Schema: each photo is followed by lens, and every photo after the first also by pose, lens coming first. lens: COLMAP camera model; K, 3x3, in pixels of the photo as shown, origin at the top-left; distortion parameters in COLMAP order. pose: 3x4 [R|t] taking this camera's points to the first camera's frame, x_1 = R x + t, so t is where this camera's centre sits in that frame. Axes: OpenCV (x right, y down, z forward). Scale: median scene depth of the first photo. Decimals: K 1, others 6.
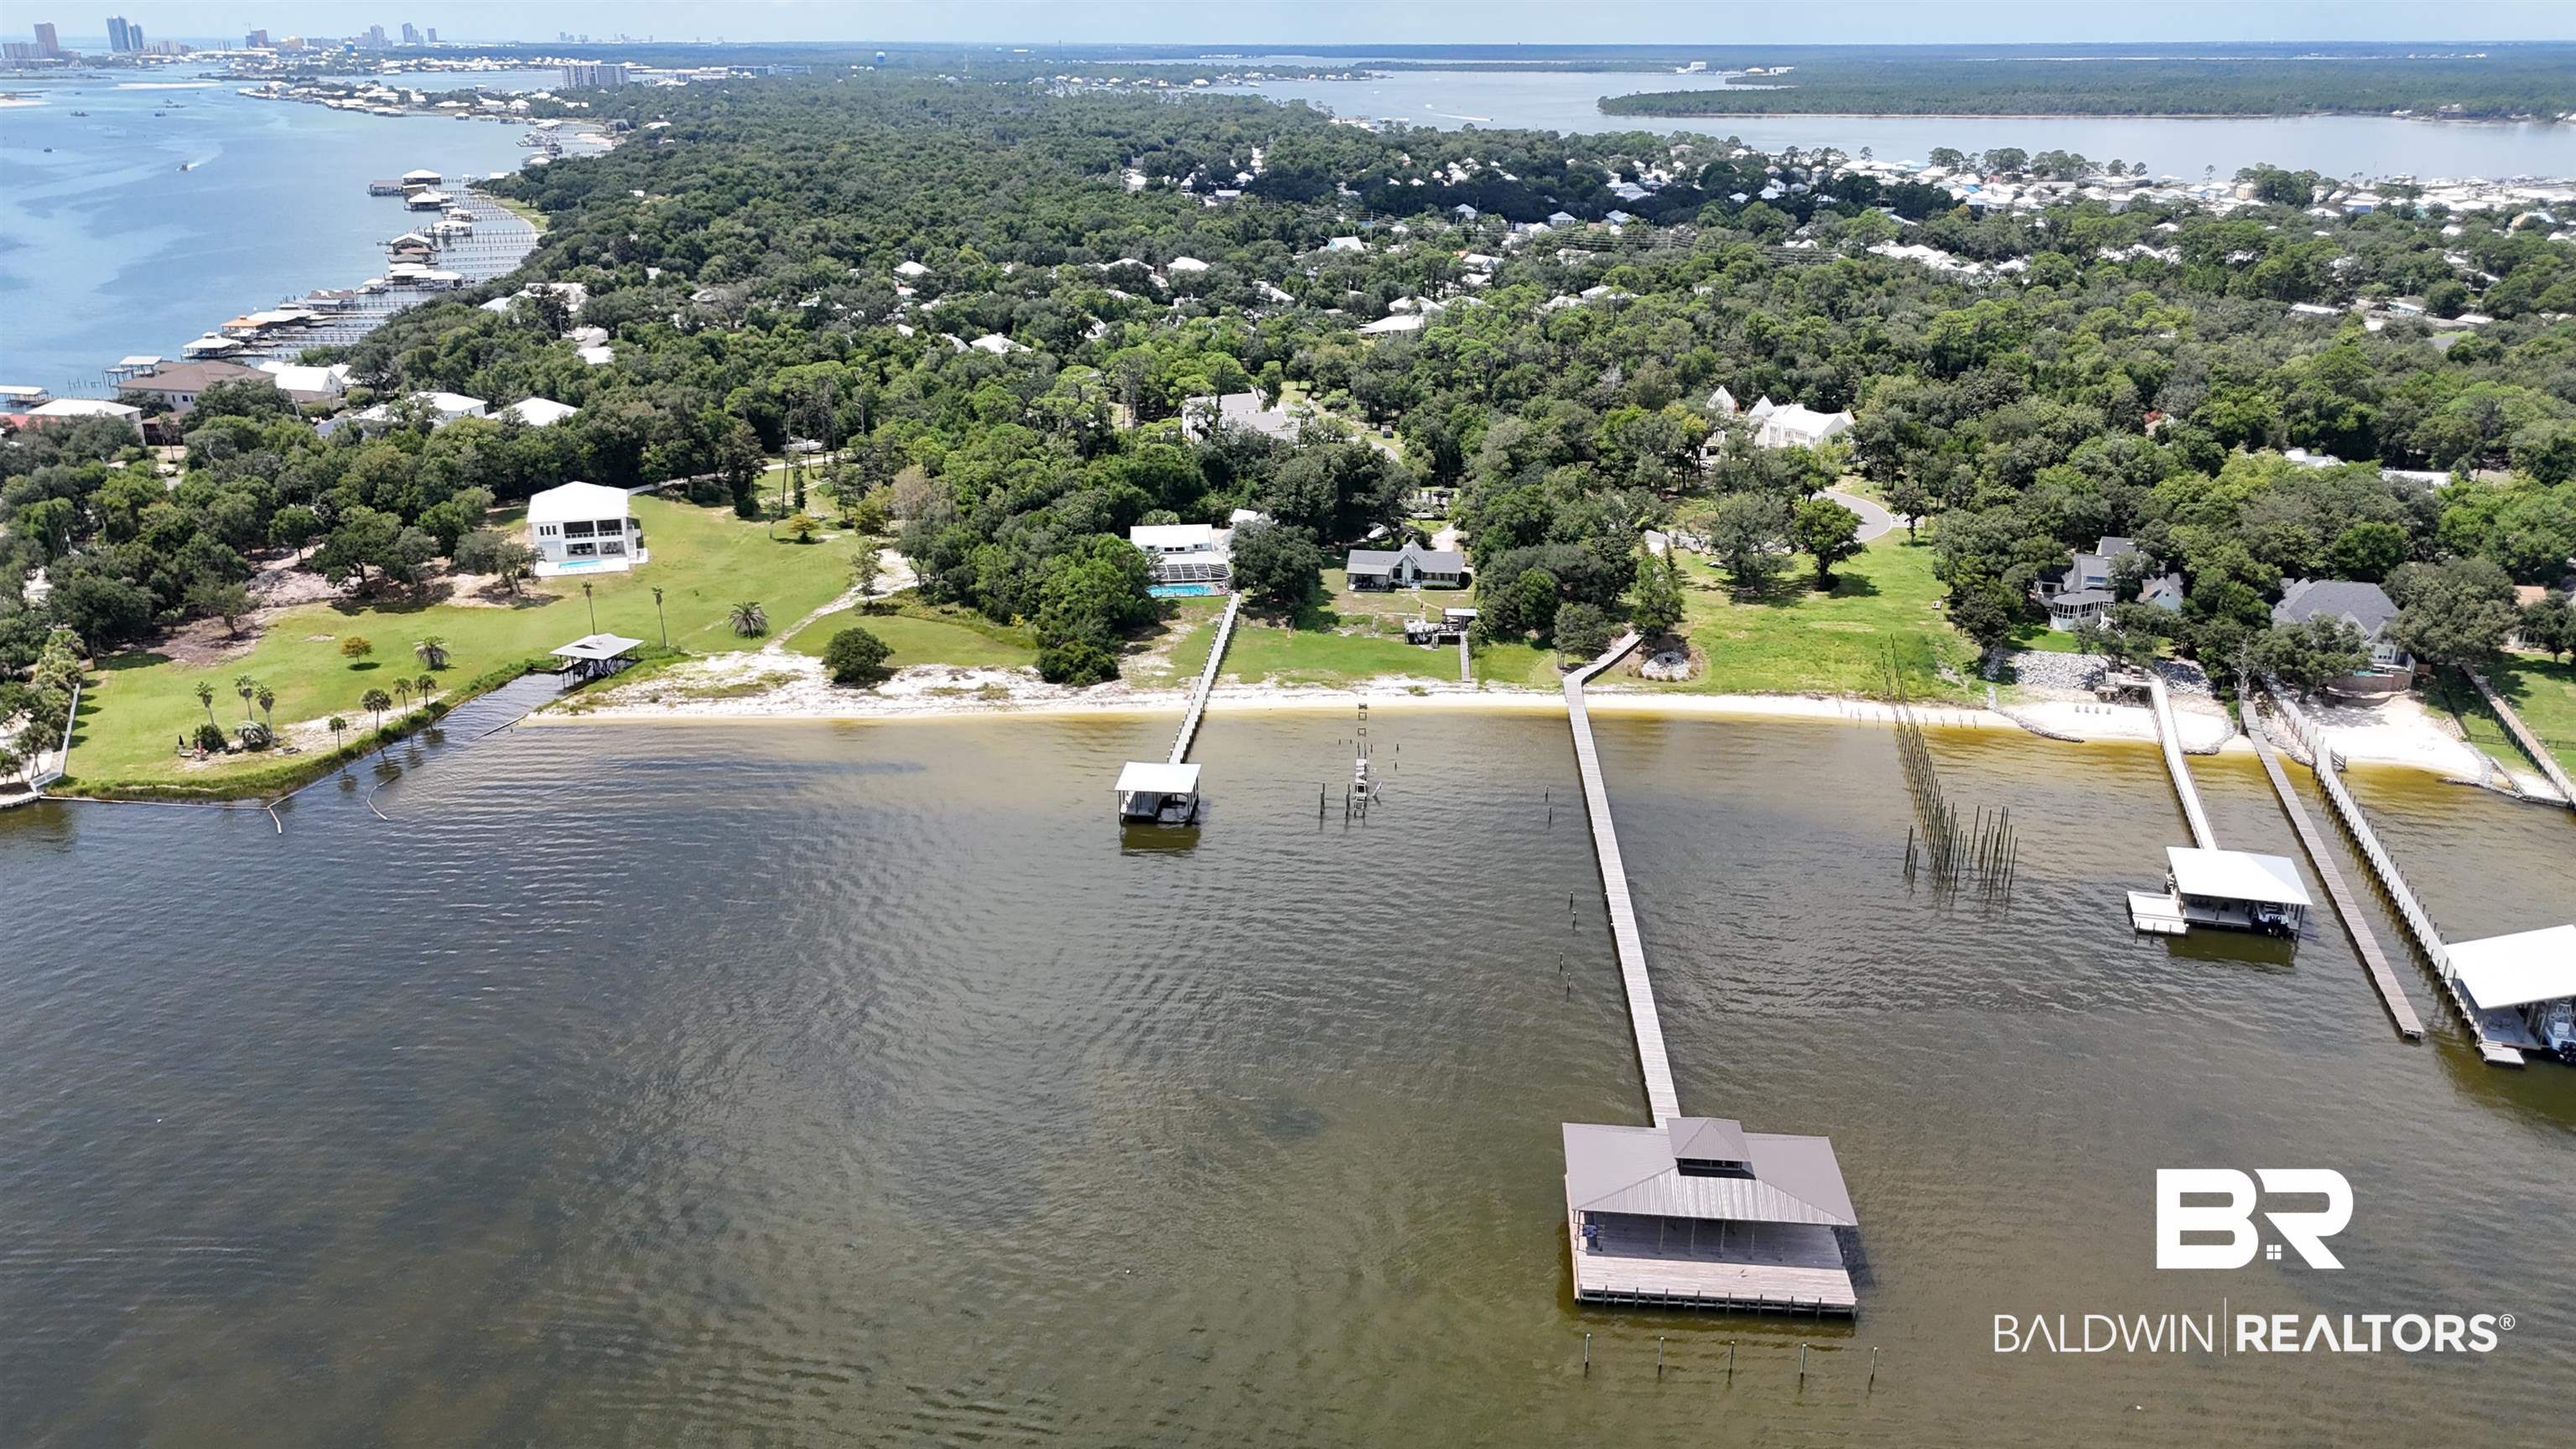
lens RADIAL K [[1911.4, 0, 1300.5], [0, 1911.4, 737.0], [0, 0, 1]] dist [0.060731, -0.051028]
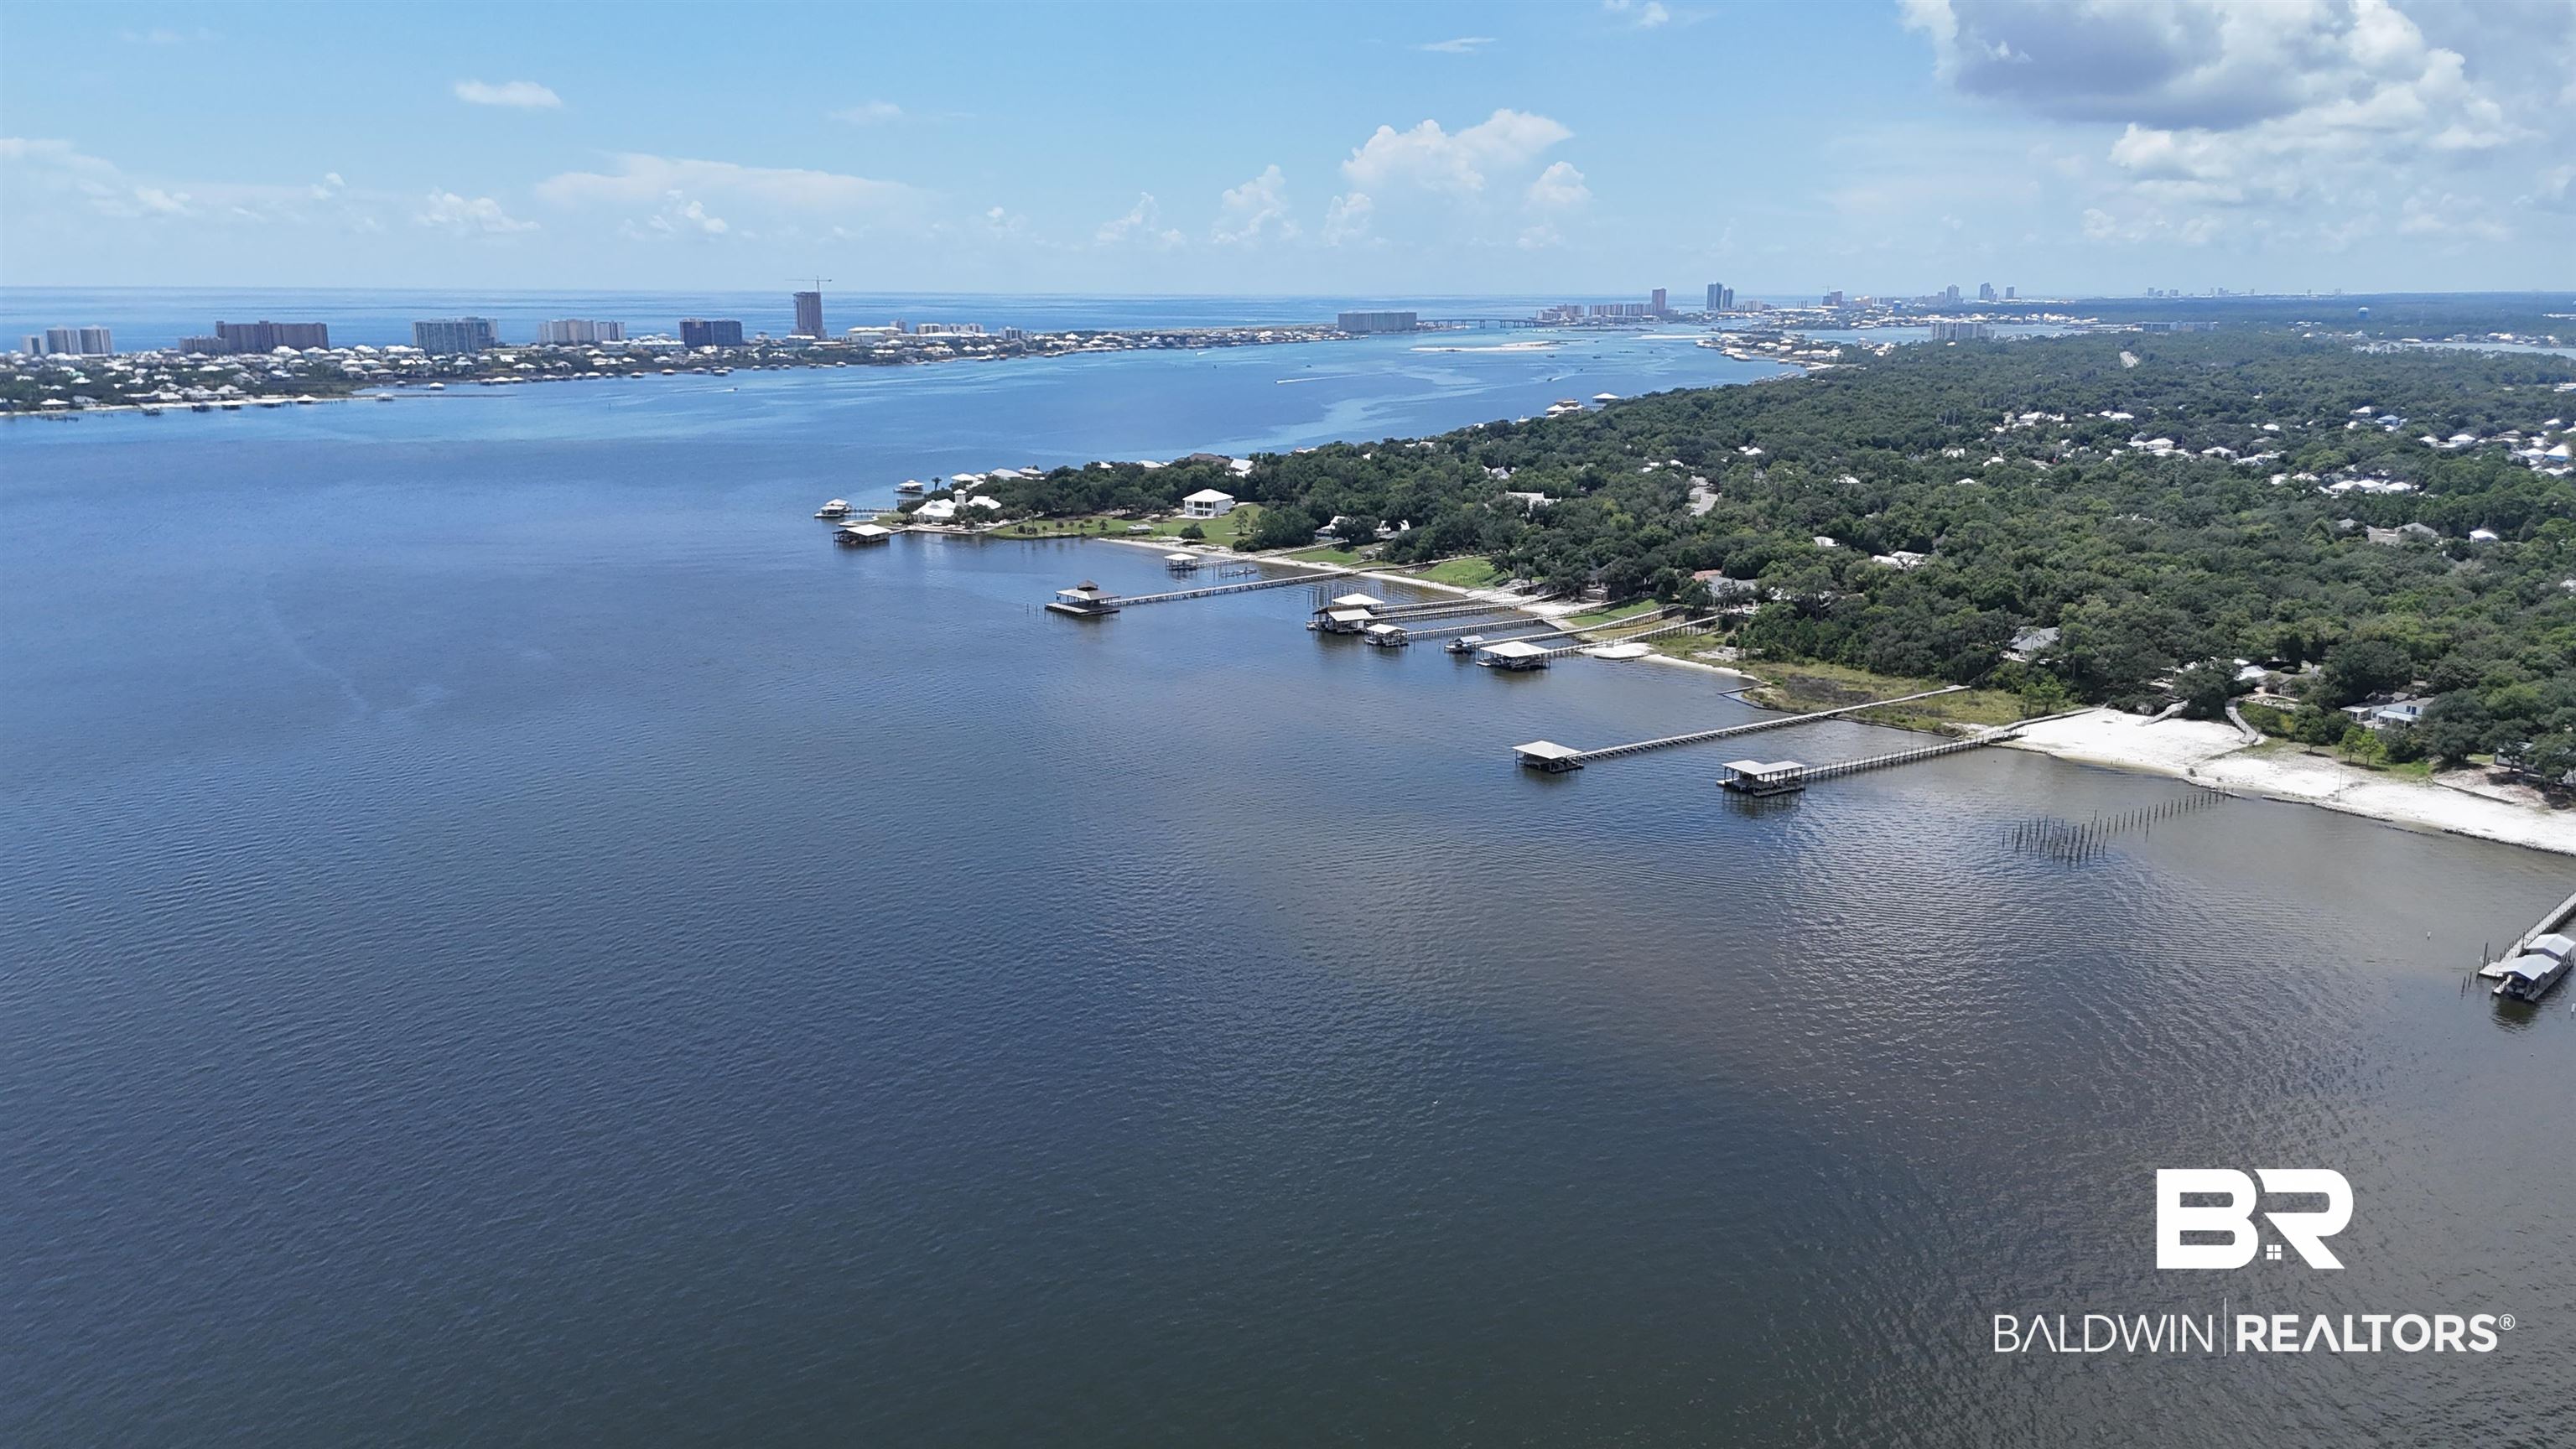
lens RADIAL K [[1911.4, 0, 1297.0], [0, 1911.4, 723.6], [0, 0, 1]] dist [0.060731, -0.051028]
pose [[0.717752, 0.155392, -0.678738, 1.693537], [-0.239633, 0.970361, -0.031249, 0.256413], [0.653765, 0.185077, 0.733715, -0.867167]]
